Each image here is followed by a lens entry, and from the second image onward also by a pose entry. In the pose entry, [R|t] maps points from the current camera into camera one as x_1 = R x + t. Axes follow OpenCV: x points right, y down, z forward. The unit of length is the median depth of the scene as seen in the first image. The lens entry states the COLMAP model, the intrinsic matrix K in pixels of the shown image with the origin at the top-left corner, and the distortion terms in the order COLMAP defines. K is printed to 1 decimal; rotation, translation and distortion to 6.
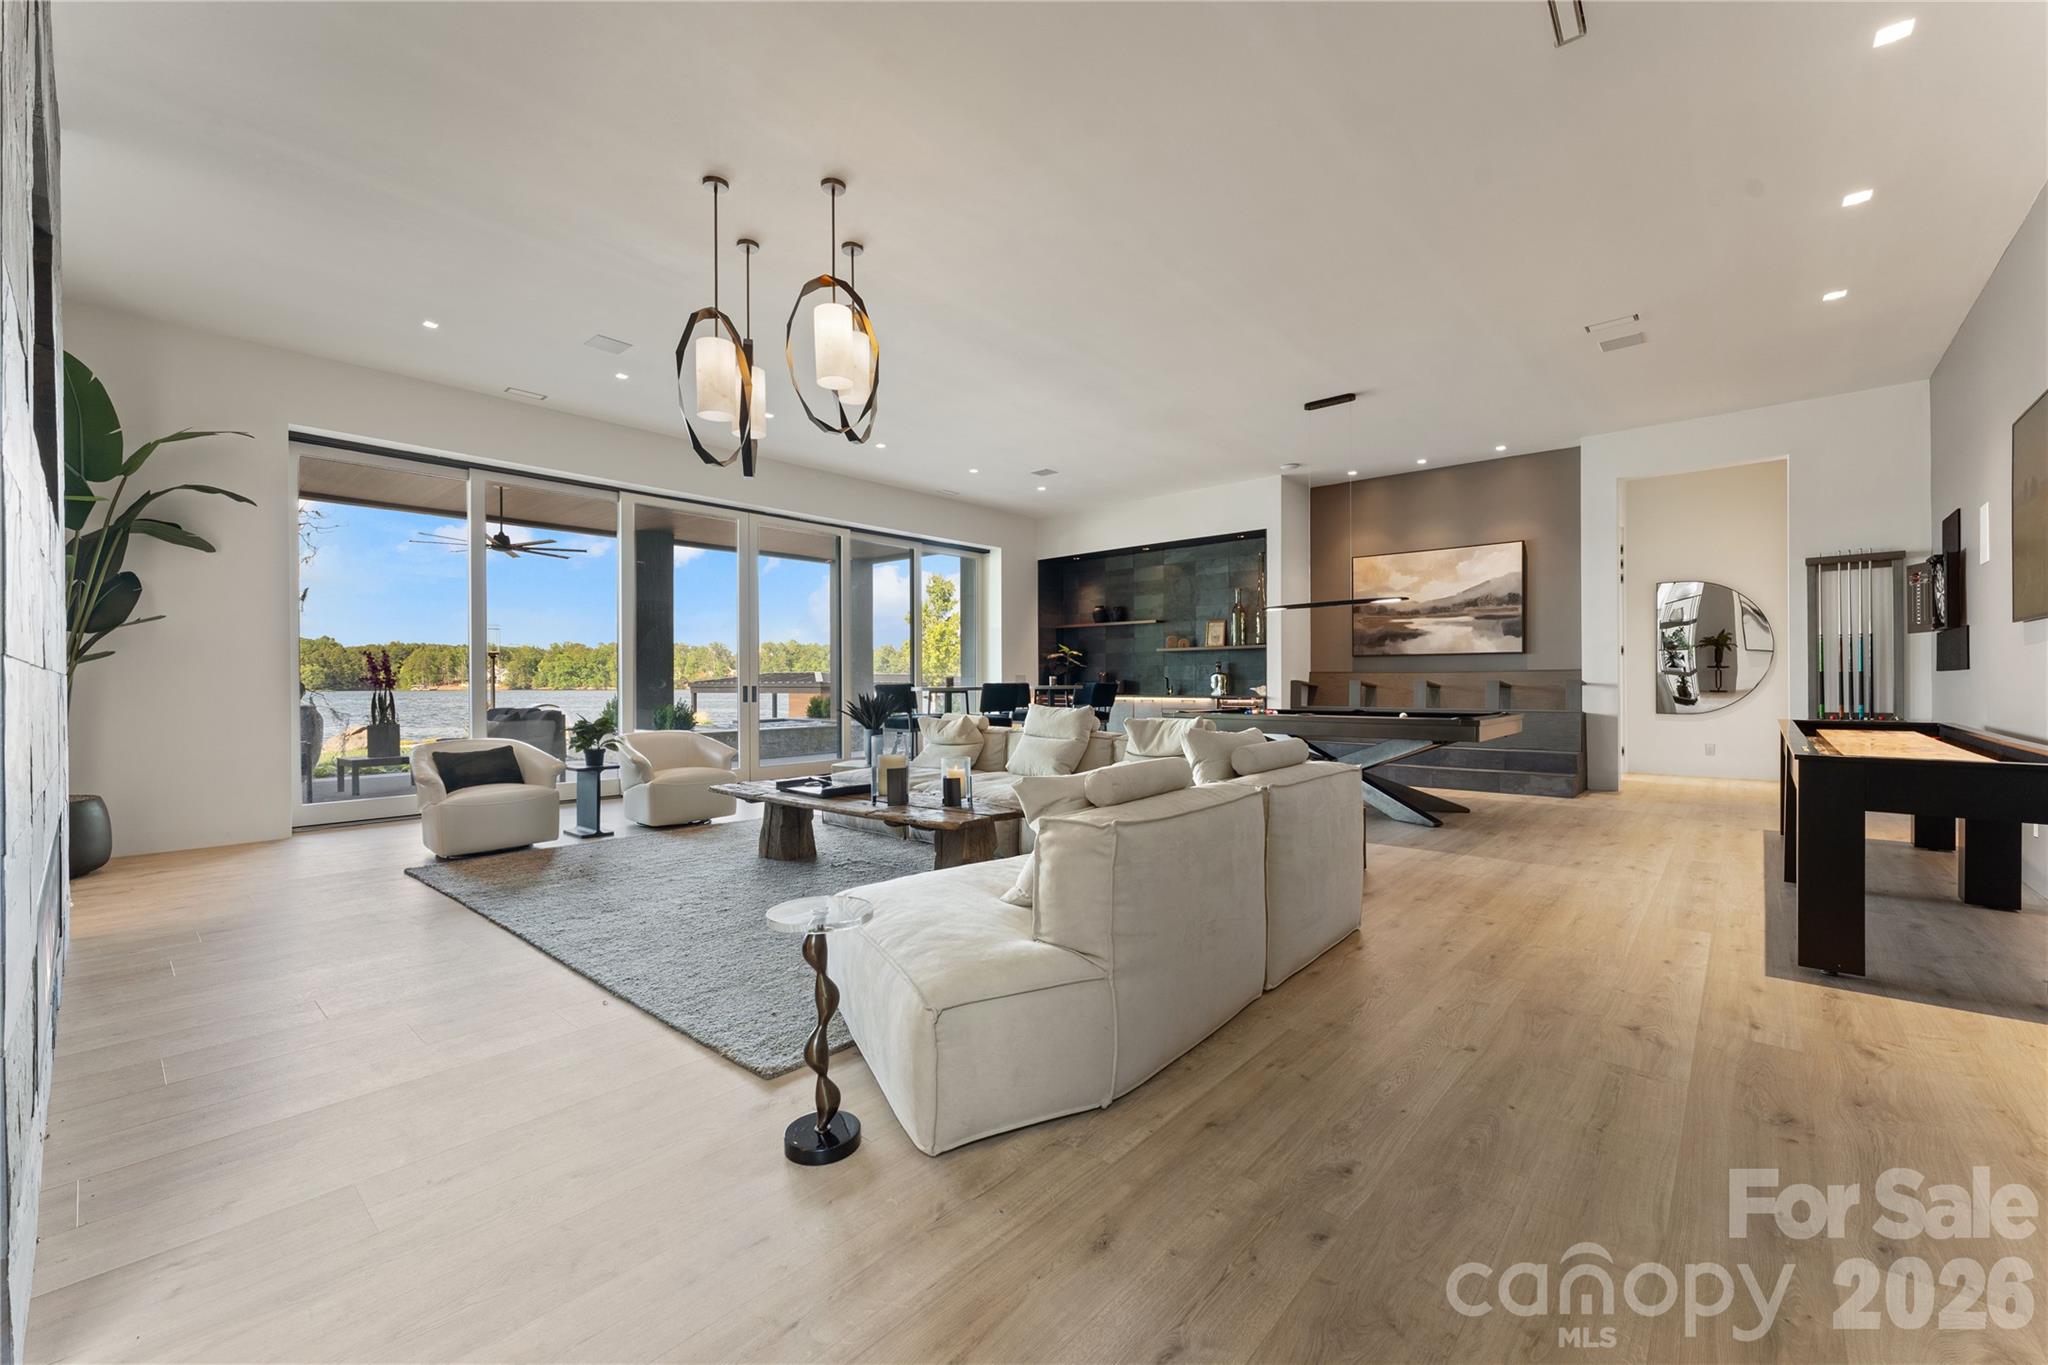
lens RADIAL K [[830.1, 0, 1006.8], [0, 830.1, 679.5], [0, 0, 1]] dist [0.003783, 0.000211]
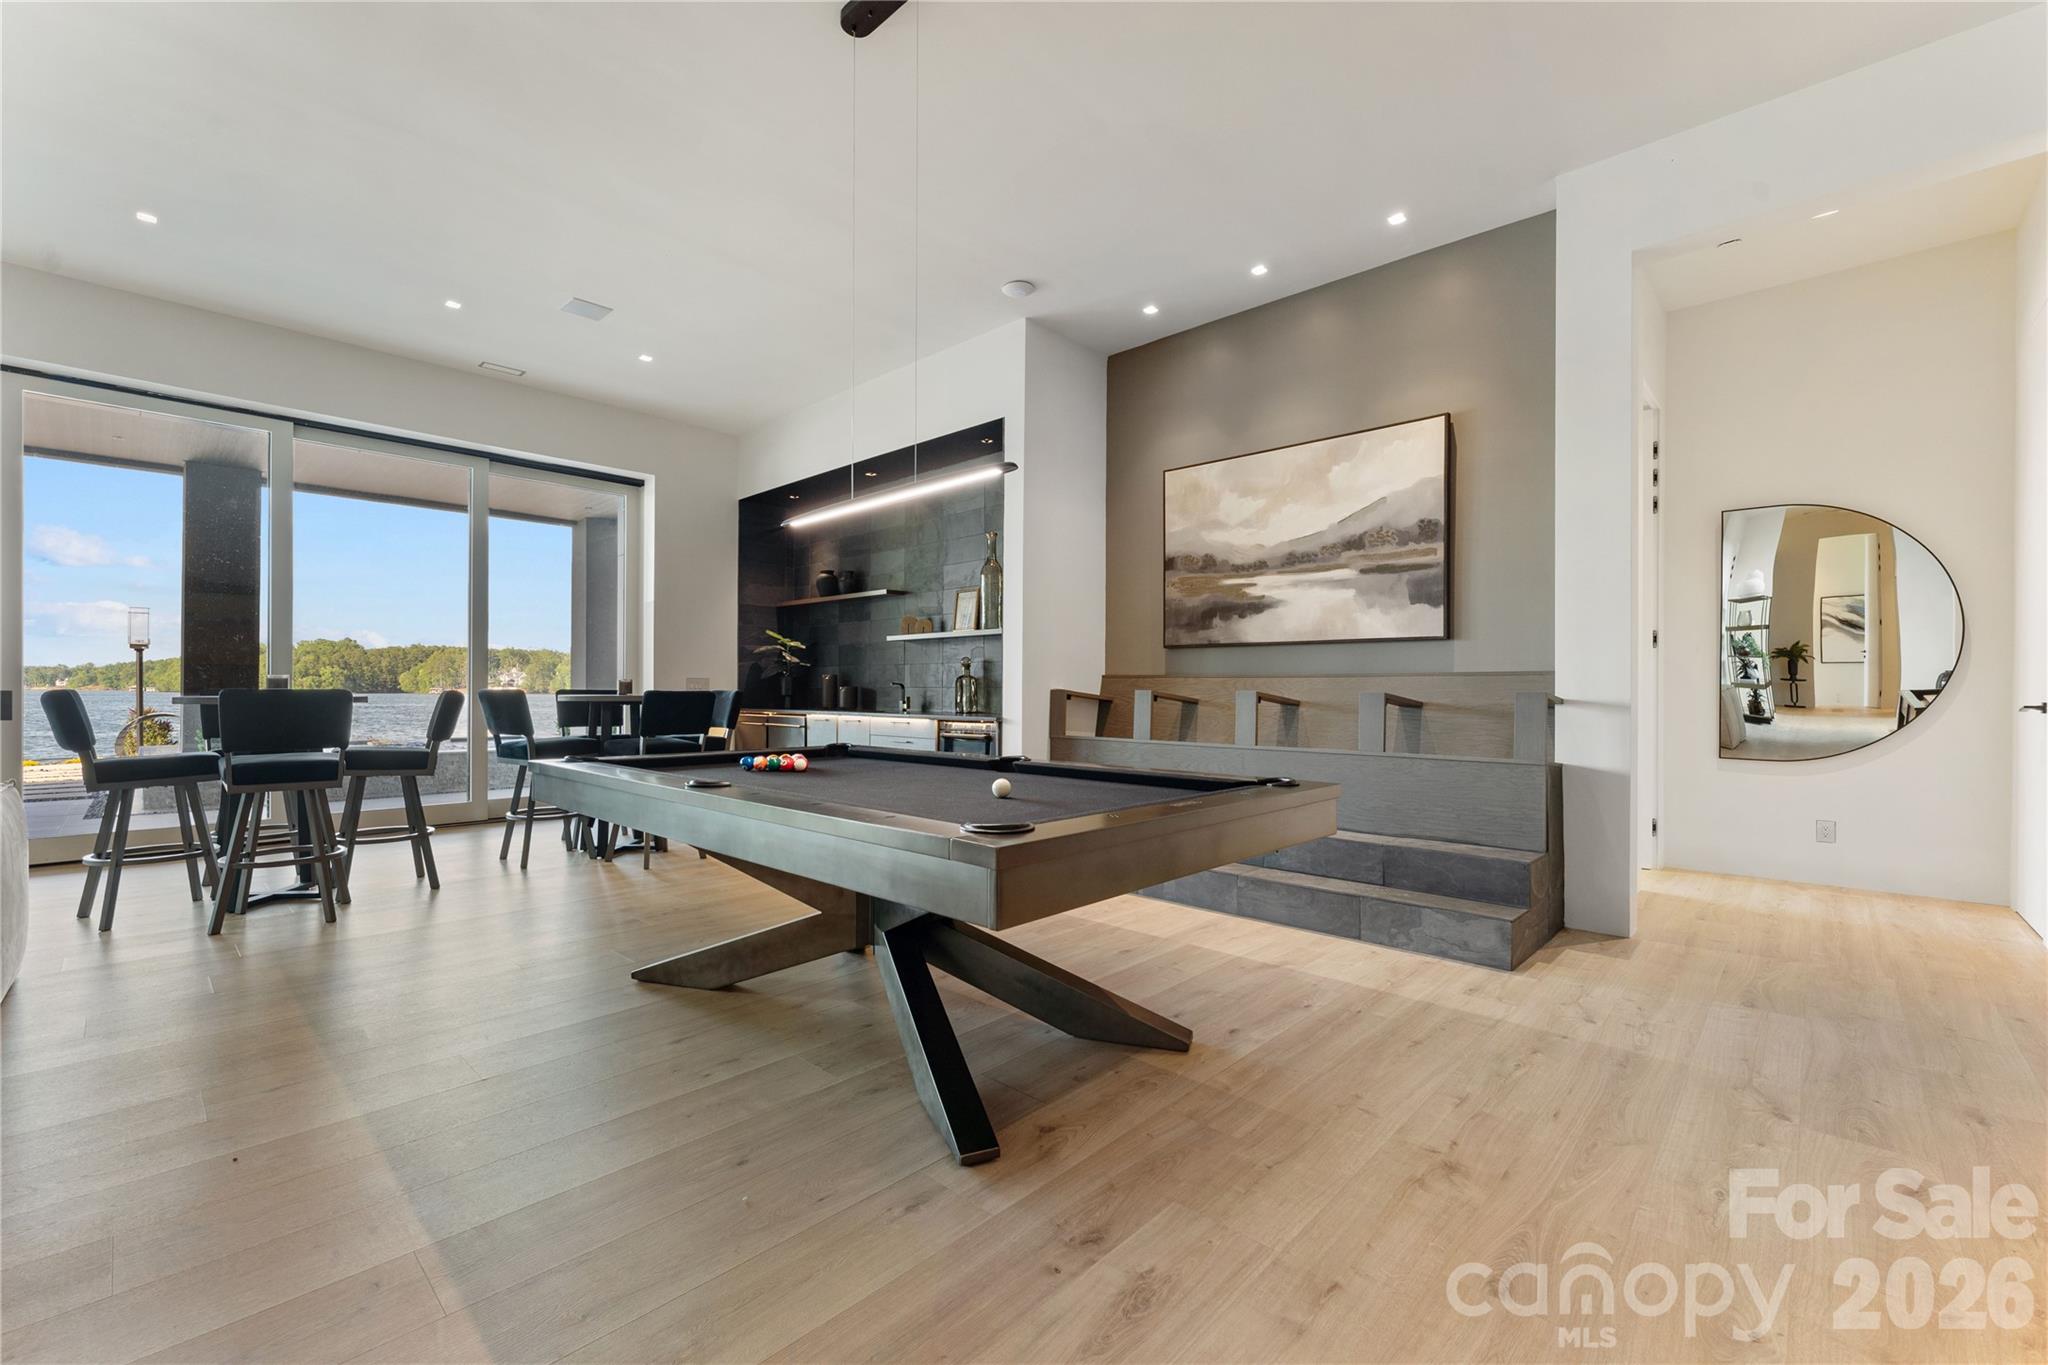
lens RADIAL K [[830.1, 0, 1026.1], [0, 830.1, 691.1], [0, 0, 1]] dist [0.003783, 0.000211]
pose [[0.999371, 0.008655, -0.034395, 0.357536], [-0.008499, 0.999953, 0.004668, -0.000486], [0.034434, -0.004373, 0.999397, 0.455054]]
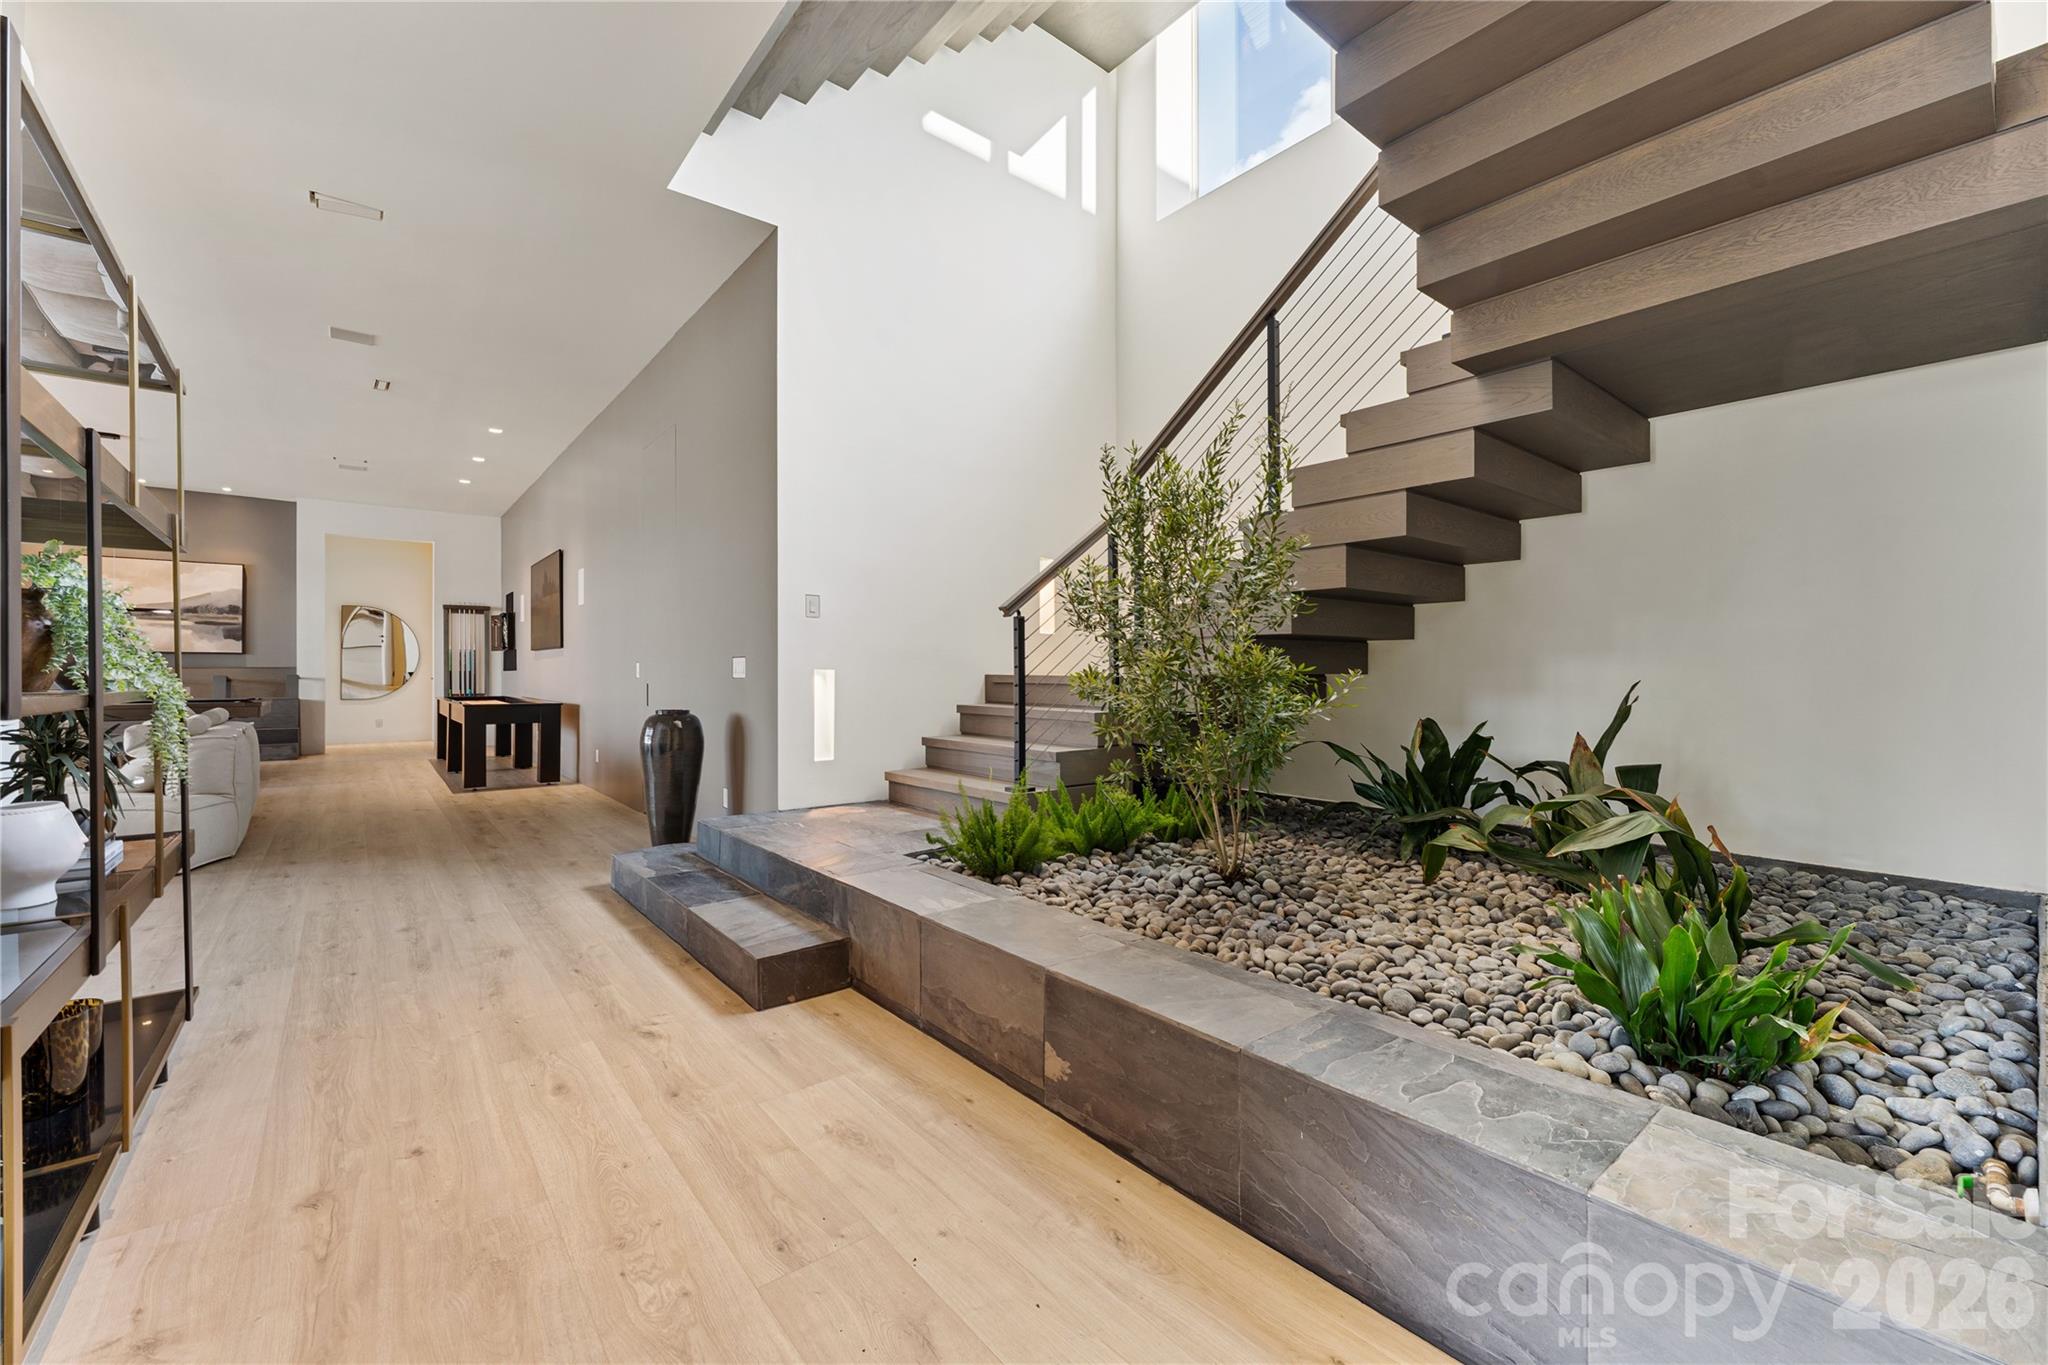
lens RADIAL K [[830.1, 0, 1031.2], [0, 830.1, 670.3], [0, 0, 1]] dist [0.003783, 0.000211]
pose [[0.158323, 0.007210, 0.987361, -0.397314], [-0.001003, 0.999974, -0.007142, 0.000632], [-0.987387, 0.000140, 0.158327, -0.343695]]
